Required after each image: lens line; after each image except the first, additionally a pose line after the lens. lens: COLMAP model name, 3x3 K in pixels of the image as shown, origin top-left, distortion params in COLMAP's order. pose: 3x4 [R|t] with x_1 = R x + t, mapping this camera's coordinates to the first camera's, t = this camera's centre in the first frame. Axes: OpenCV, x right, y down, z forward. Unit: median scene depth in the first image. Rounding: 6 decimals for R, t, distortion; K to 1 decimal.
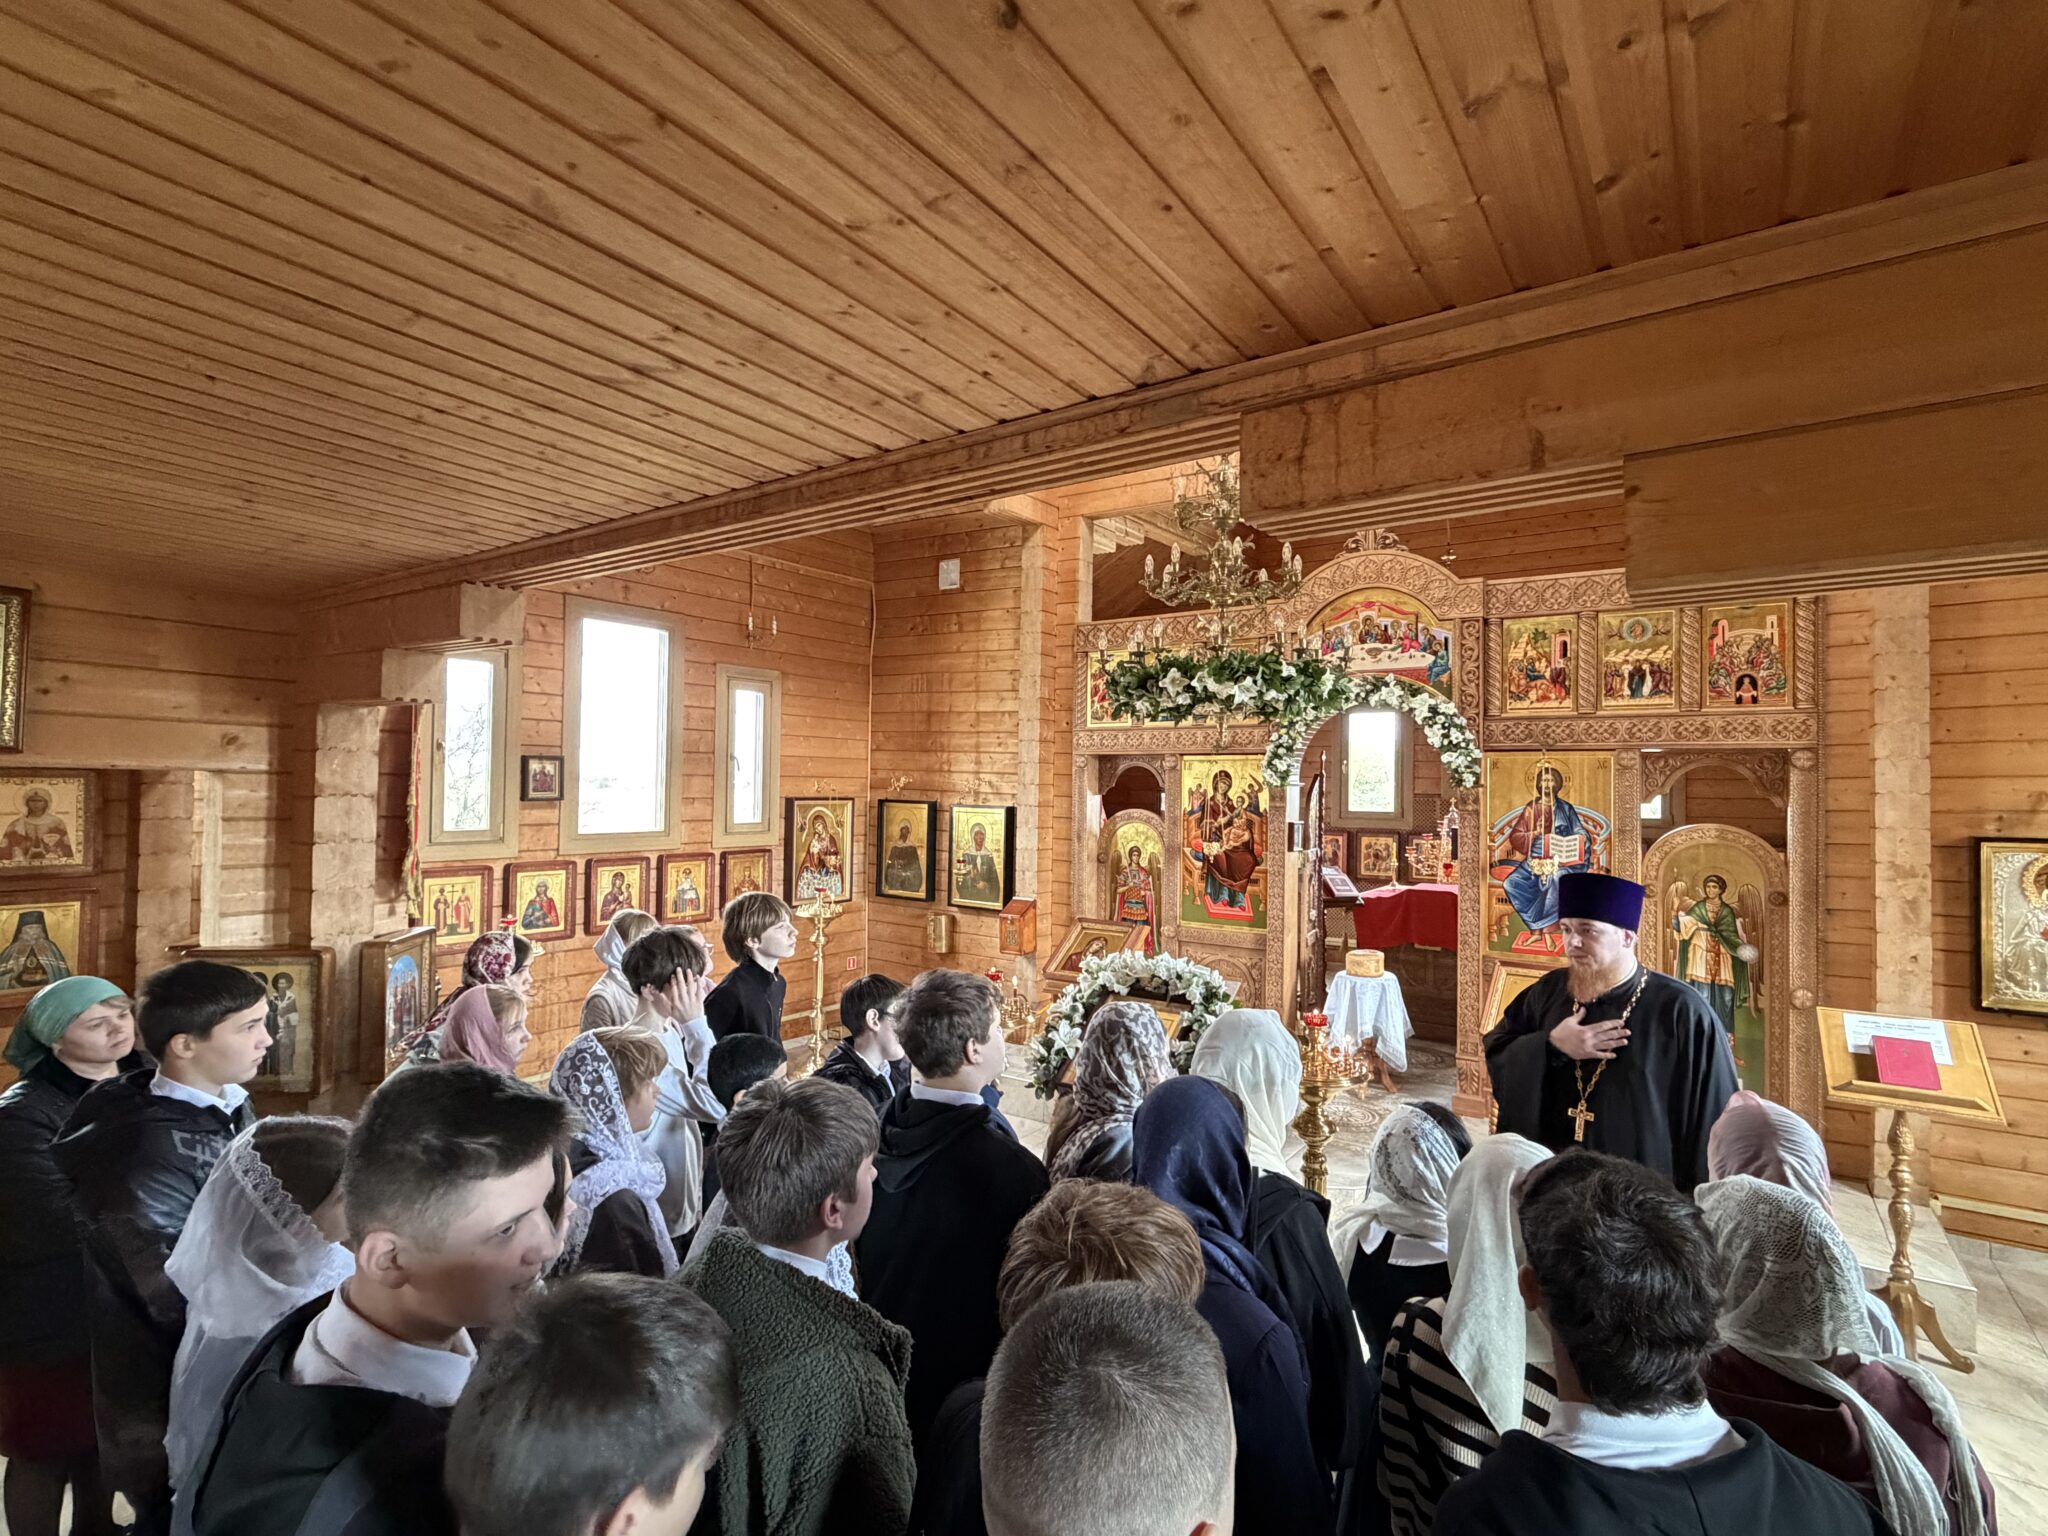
lens RADIAL K [[986.2, 0, 1027.2], [0, 986.2, 770.6], [0, 0, 1]] dist [-0.001848, -0.001167]
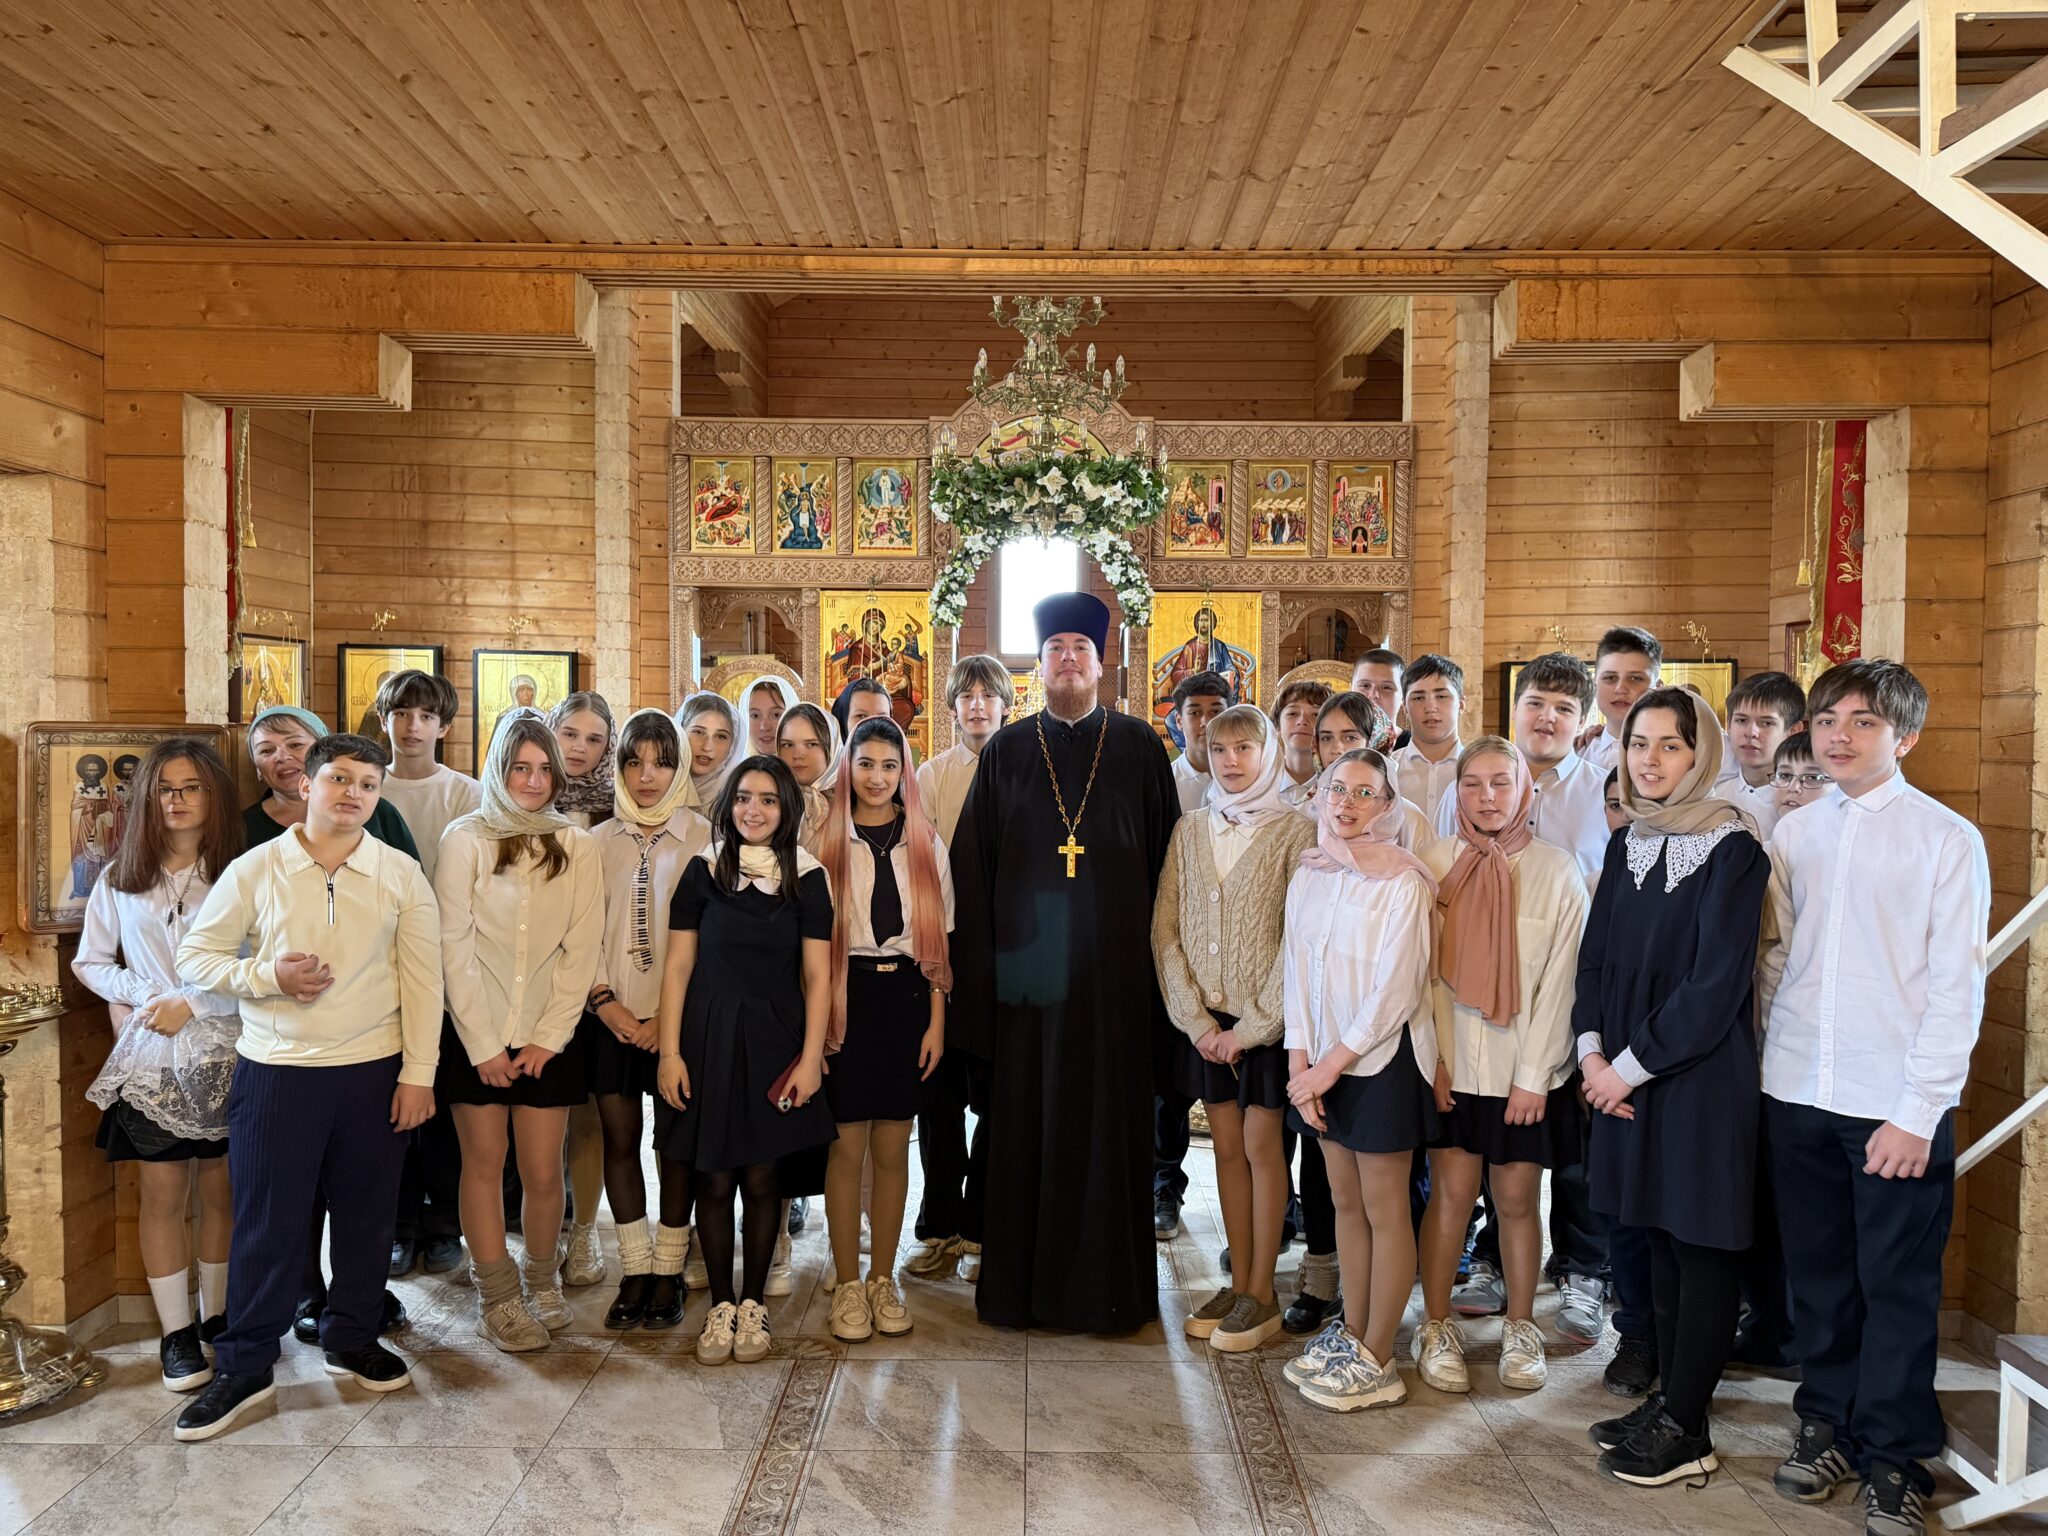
lens RADIAL K [[1433.1, 0, 1029.5], [0, 1433.1, 787.4], [0, 0, 1]] dist [0.063760, -0.071744]
pose [[0.815580, -0.032460, 0.577734, -0.511835], [-0.005360, 0.997959, 0.063637, 0.091291], [-0.578620, -0.054998, 0.813741, -0.147765]]
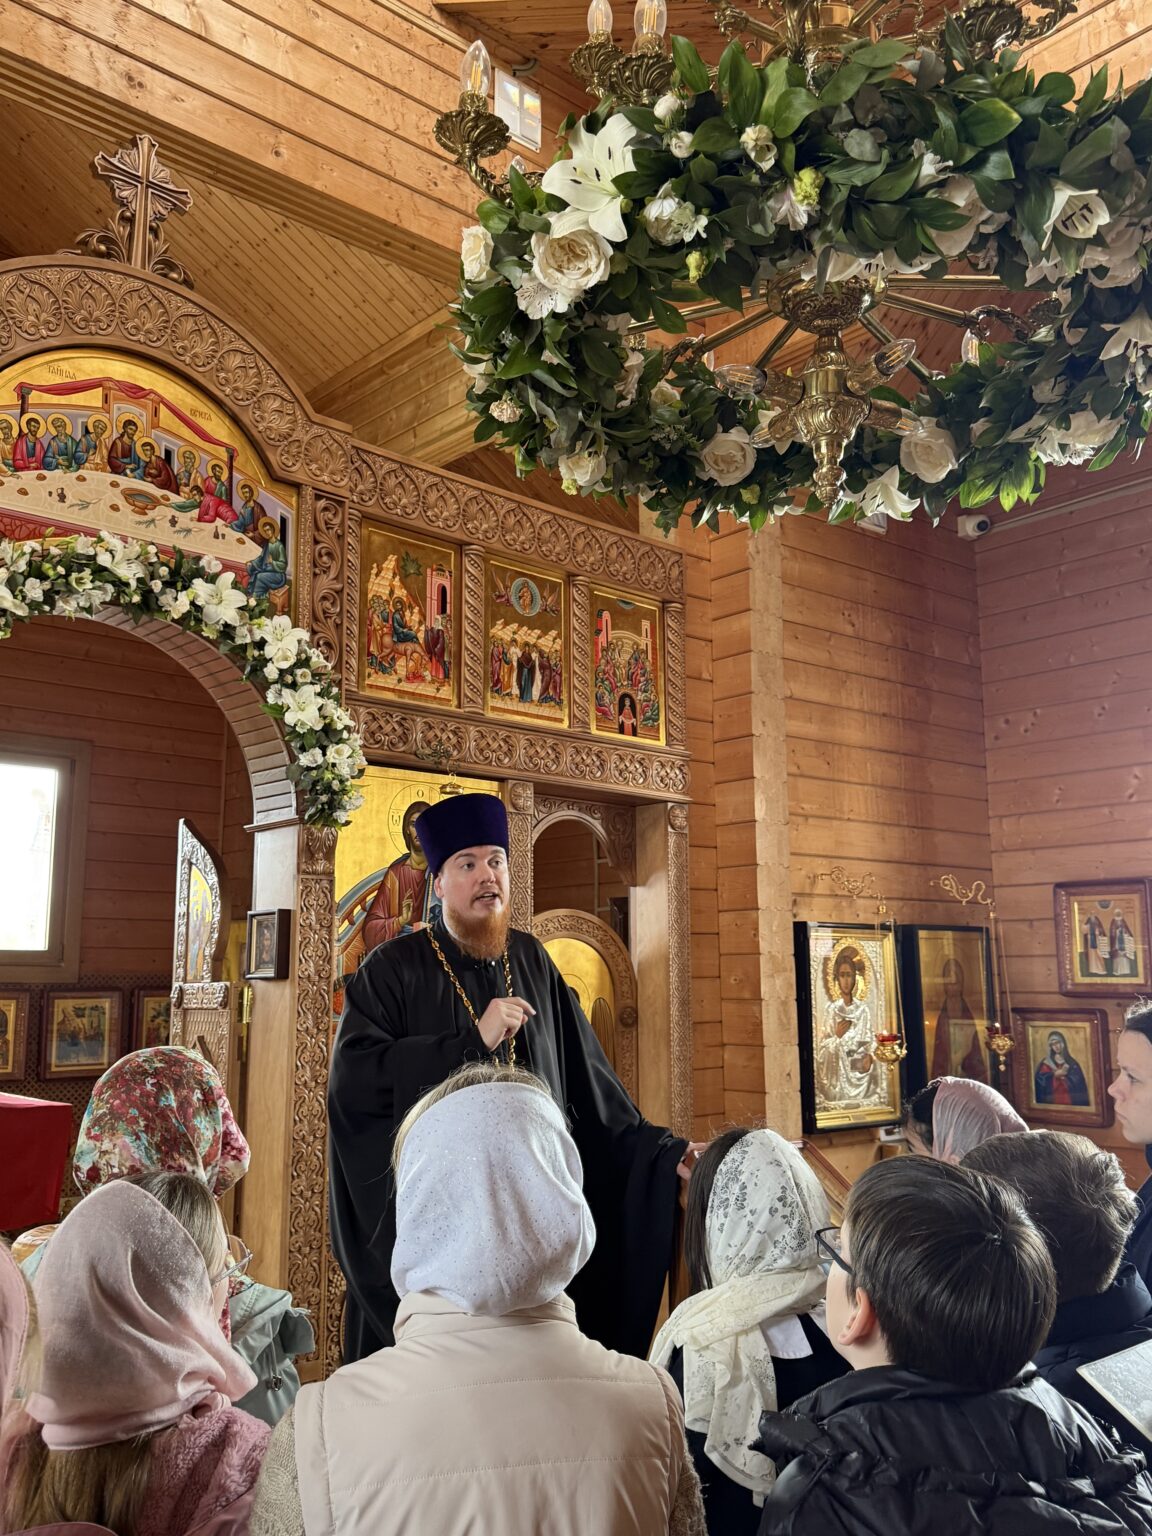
lens RADIAL K [[1306.0, 0, 574.5], [0, 1306.0, 769.4], [0, 0, 1]] dist [0.090261, -0.000275]
pose [[0.220408, 0.149345, 0.963907, -0.159876], [-0.009388, 0.988488, -0.151007, 0.089021], [-0.975362, 0.024234, 0.219273, 0.750139]]
